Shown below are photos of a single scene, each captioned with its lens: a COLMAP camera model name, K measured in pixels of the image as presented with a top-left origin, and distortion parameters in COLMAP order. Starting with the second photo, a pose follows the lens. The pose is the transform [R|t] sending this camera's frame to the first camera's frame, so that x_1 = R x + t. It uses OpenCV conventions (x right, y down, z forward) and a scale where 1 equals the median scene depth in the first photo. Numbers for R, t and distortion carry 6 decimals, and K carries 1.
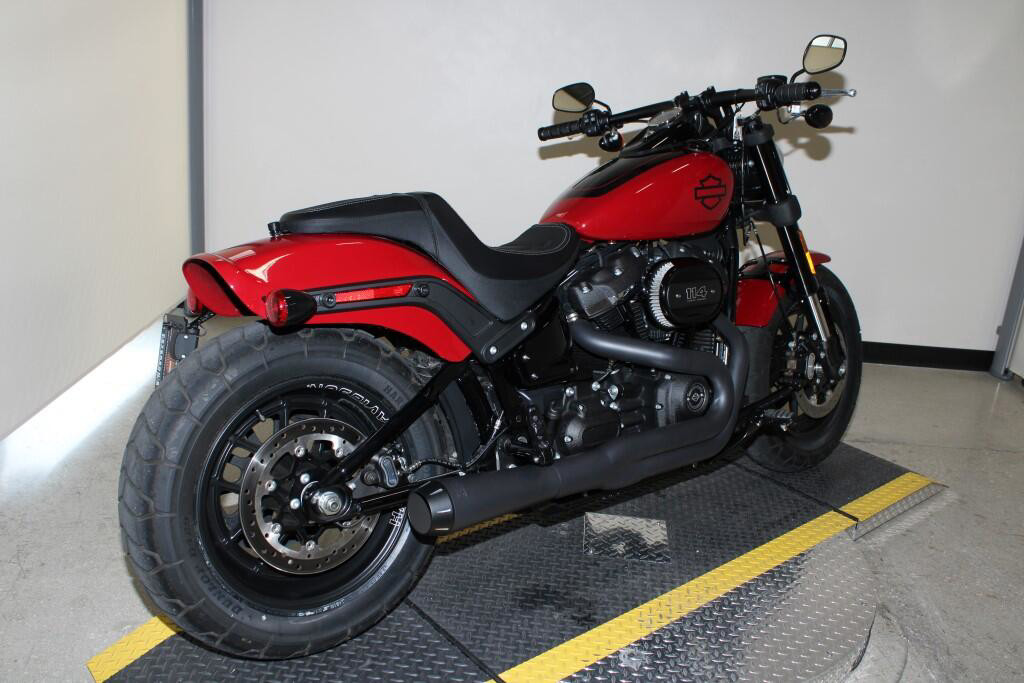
lens RADIAL K [[832.5, 0, 514.7], [0, 832.5, 362.9], [0, 0, 1]] dist [-0.152623, 0.121426]
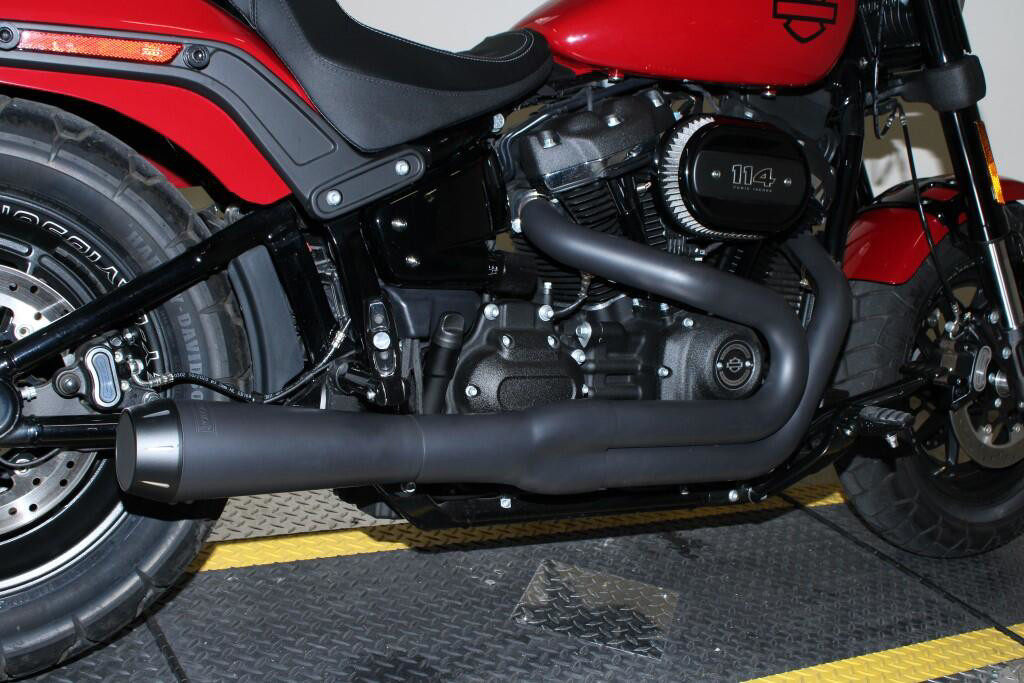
lens RADIAL K [[1144.5, 0, 513.8], [0, 1144.5, 357.6], [0, 0, 1]] dist [-0.132789, 0.302772]
pose [[0.984434, 0.123022, -0.125521, 0.169515], [-0.129968, 0.990321, -0.048706, 0.094442], [0.118315, 0.064261, 0.990895, 0.220493]]
